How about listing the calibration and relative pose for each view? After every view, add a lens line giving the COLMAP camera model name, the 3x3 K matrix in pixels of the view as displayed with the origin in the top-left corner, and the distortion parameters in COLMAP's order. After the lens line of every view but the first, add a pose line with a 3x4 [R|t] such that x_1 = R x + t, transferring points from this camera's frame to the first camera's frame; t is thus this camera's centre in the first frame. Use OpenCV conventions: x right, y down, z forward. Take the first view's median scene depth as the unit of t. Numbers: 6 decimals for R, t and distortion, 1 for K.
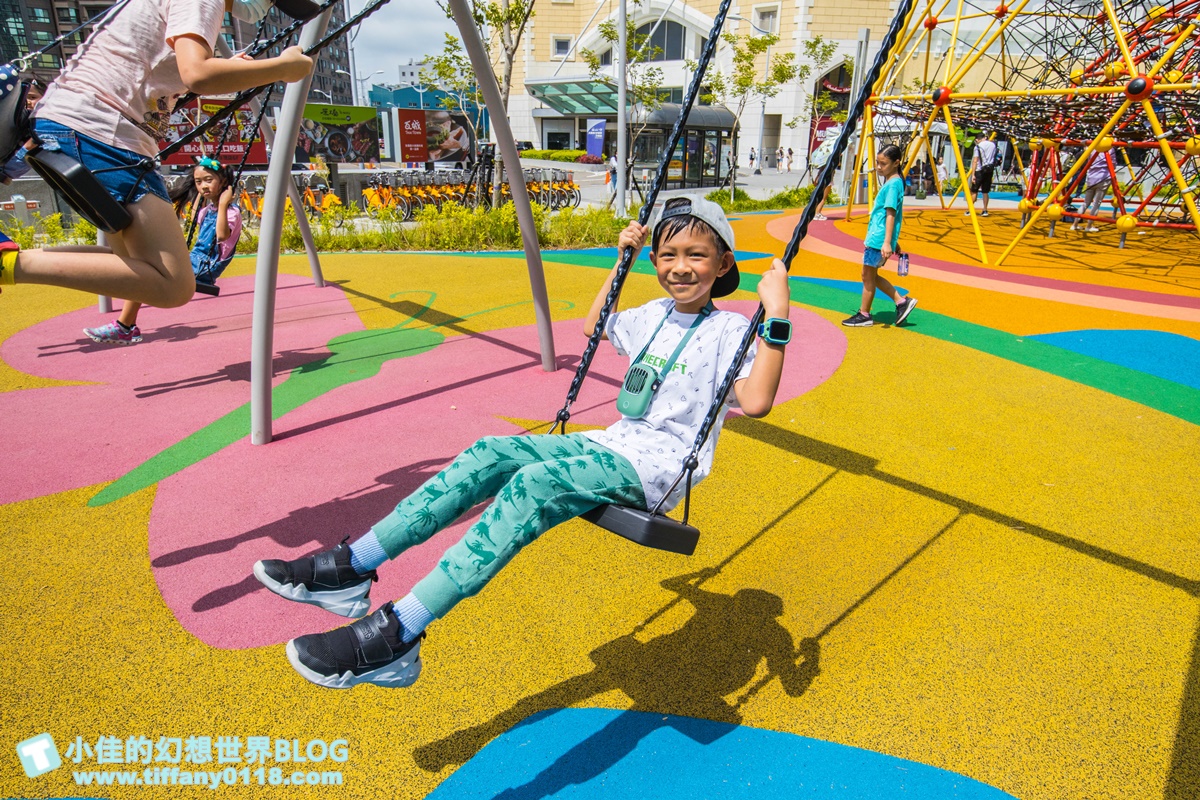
lens RADIAL K [[697.4, 0, 608.9], [0, 697.4, 394.5], [0, 0, 1]] dist [-0.011950, 0.001149]
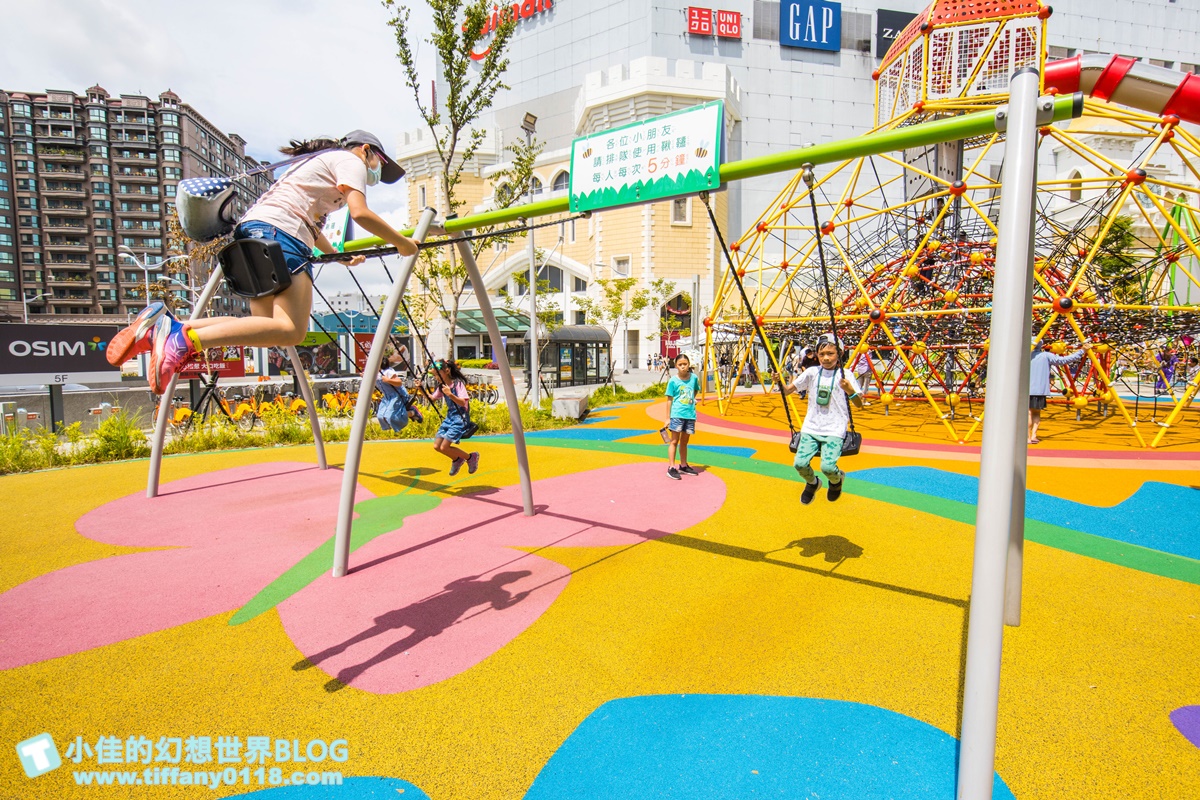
lens RADIAL K [[603.9, 0, 592.6], [0, 603.9, 406.2], [0, 0, 1]] dist [-0.000927, -0.000419]
pose [[0.985194, -0.037314, 0.167330, -0.081141], [0.078058, 0.966622, -0.244028, 0.031252], [-0.152639, 0.253477, 0.955223, -0.121076]]
